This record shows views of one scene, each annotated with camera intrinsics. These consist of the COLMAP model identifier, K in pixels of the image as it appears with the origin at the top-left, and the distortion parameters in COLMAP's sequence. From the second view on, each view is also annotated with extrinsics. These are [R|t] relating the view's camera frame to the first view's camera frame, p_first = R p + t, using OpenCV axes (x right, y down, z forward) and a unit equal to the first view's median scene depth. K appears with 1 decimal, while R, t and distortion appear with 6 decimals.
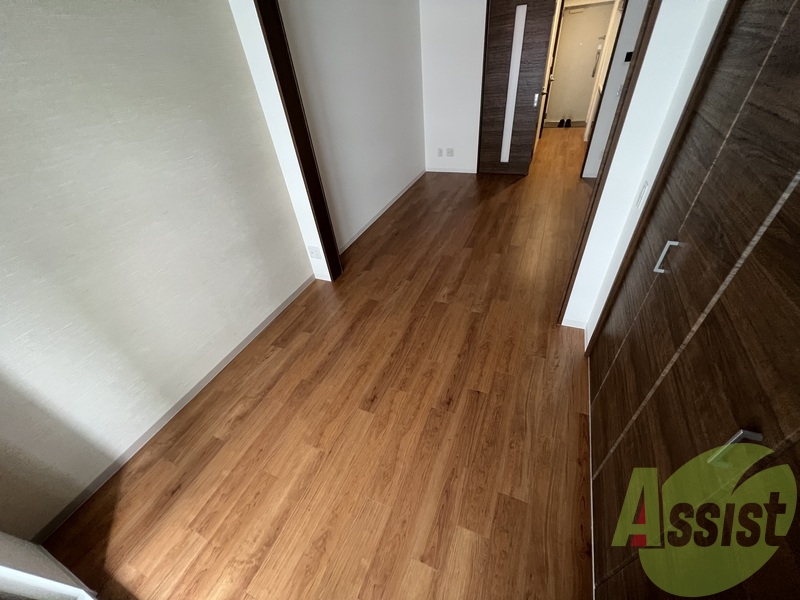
lens RADIAL K [[318.9, 0, 400.0], [0, 318.9, 300.0], [0, 0, 1]] dist [-0.000514, 0.000161]
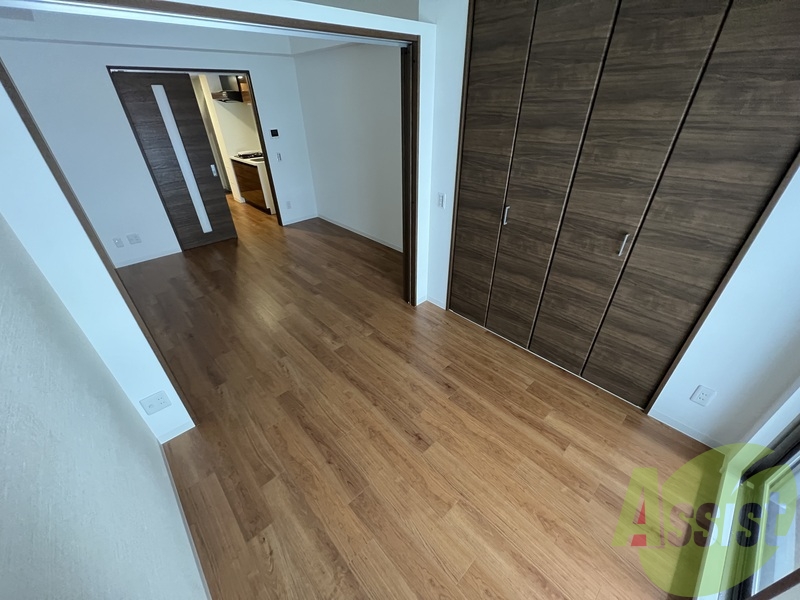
lens RADIAL K [[318.9, 0, 400.0], [0, 318.9, 300.0], [0, 0, 1]] dist [-0.000514, 0.000161]
pose [[0.407845, -0.410540, 0.815548, -0.750291], [0.555213, 0.820608, 0.135432, -0.199884], [-0.724846, 0.397567, 0.562618, 0.339963]]
